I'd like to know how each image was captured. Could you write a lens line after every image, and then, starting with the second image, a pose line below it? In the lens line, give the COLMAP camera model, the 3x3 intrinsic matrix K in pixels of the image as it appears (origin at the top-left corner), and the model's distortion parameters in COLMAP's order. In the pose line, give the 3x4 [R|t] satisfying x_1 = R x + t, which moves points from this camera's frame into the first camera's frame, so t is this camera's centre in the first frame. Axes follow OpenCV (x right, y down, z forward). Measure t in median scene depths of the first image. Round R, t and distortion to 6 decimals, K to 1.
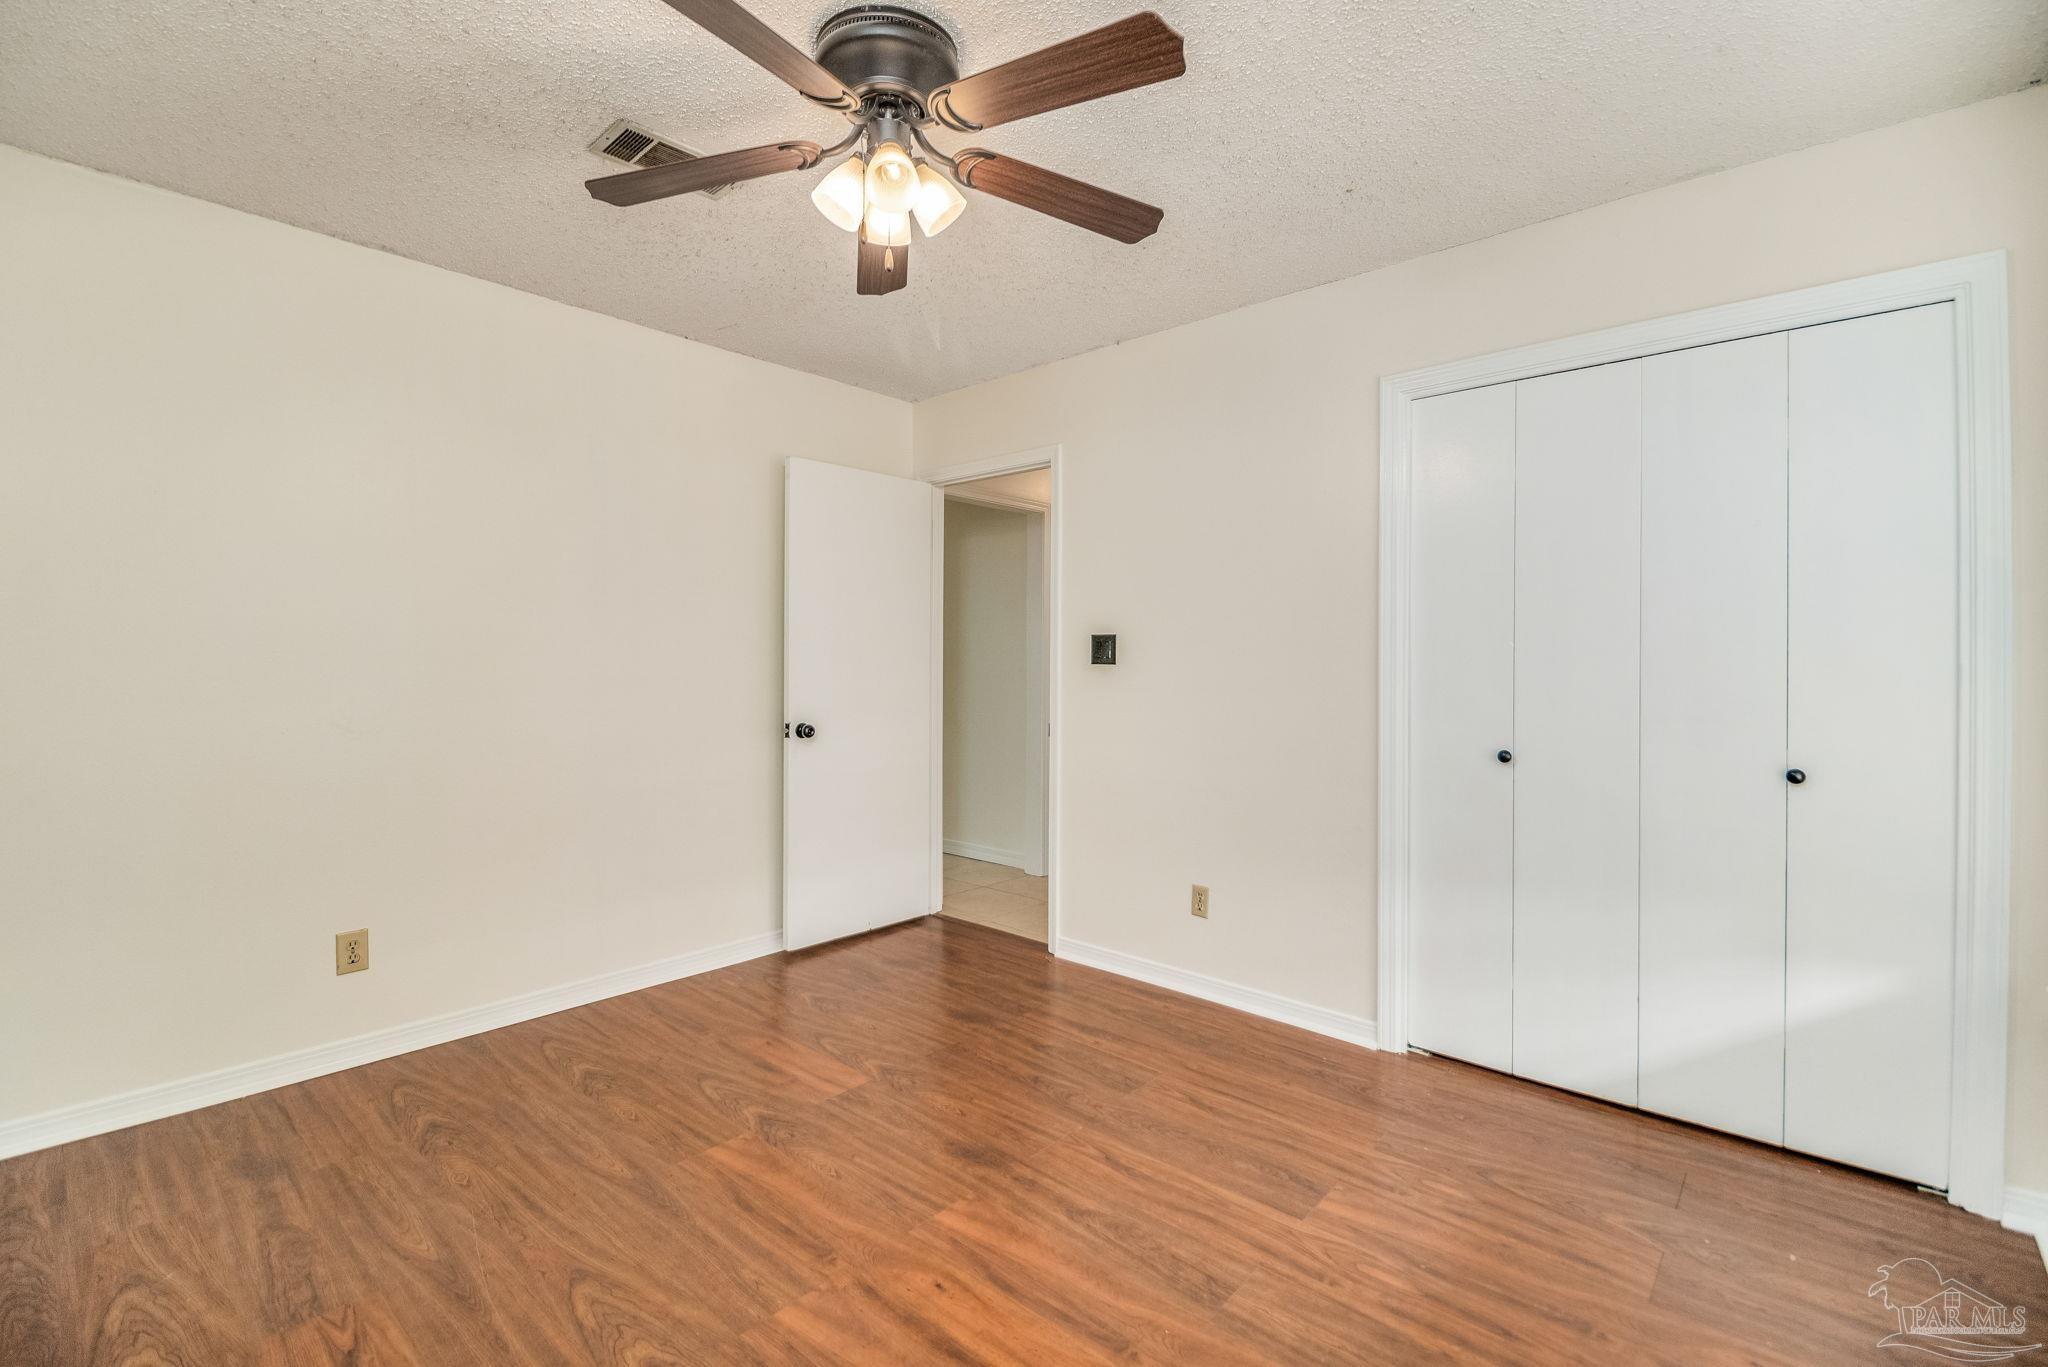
lens RADIAL K [[915.5, 0, 1017.6], [0, 915.5, 654.9], [0, 0, 1]] dist [0.013026, -0.013136]
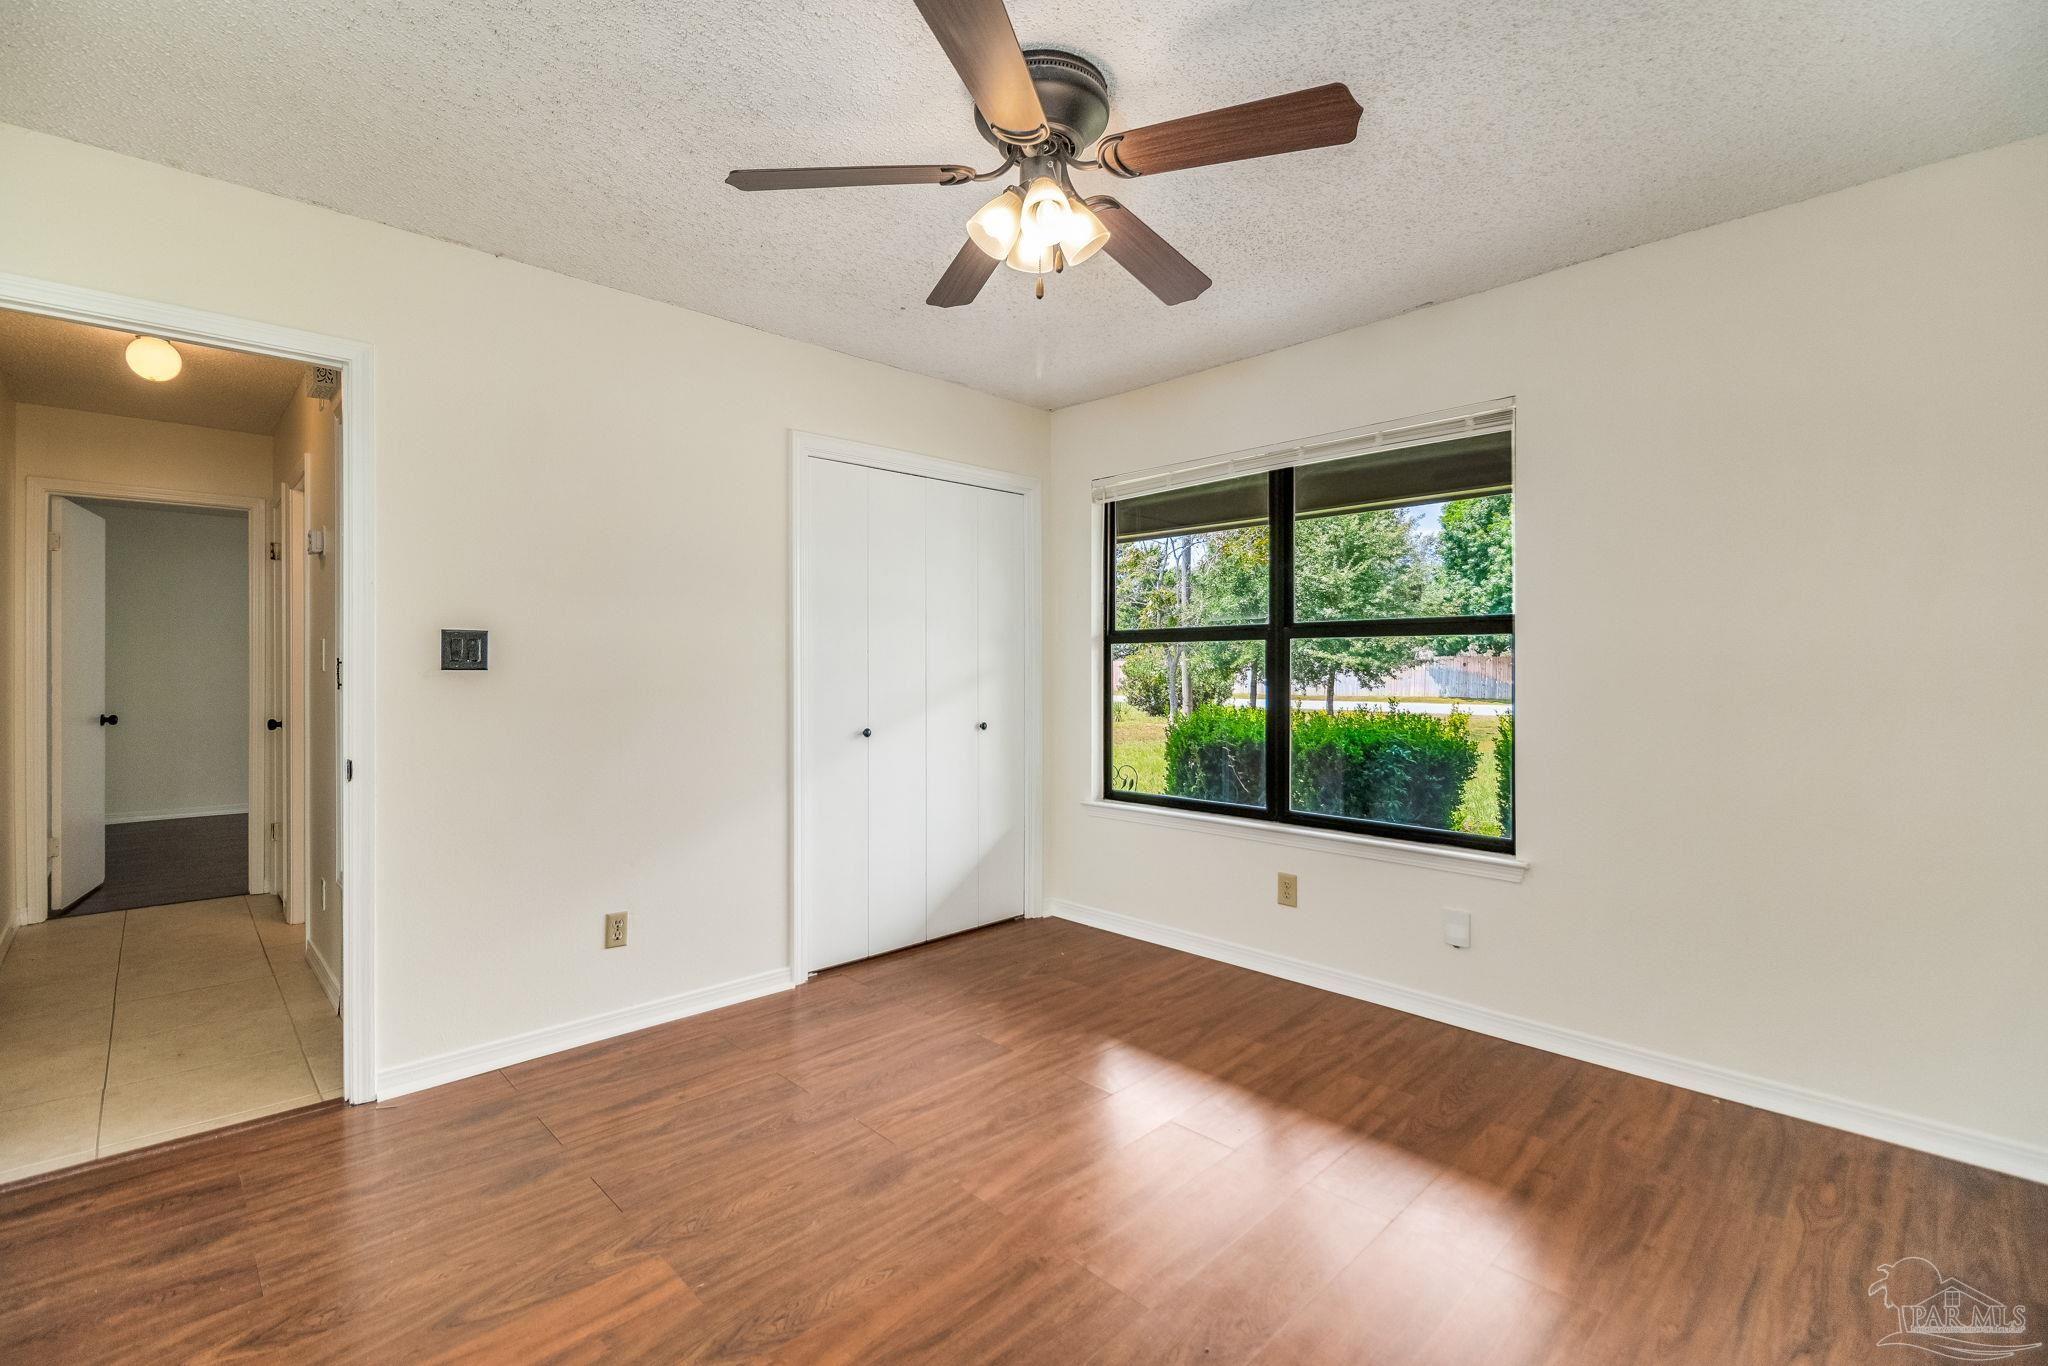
lens RADIAL K [[915.5, 0, 1017.6], [0, 915.5, 654.4], [0, 0, 1]] dist [0.013026, -0.013136]
pose [[0.060318, 0.009357, 0.998135, -0.892140], [-0.003821, 0.999951, -0.009143, 0.003155], [-0.998172, -0.003262, 0.060351, 0.712054]]
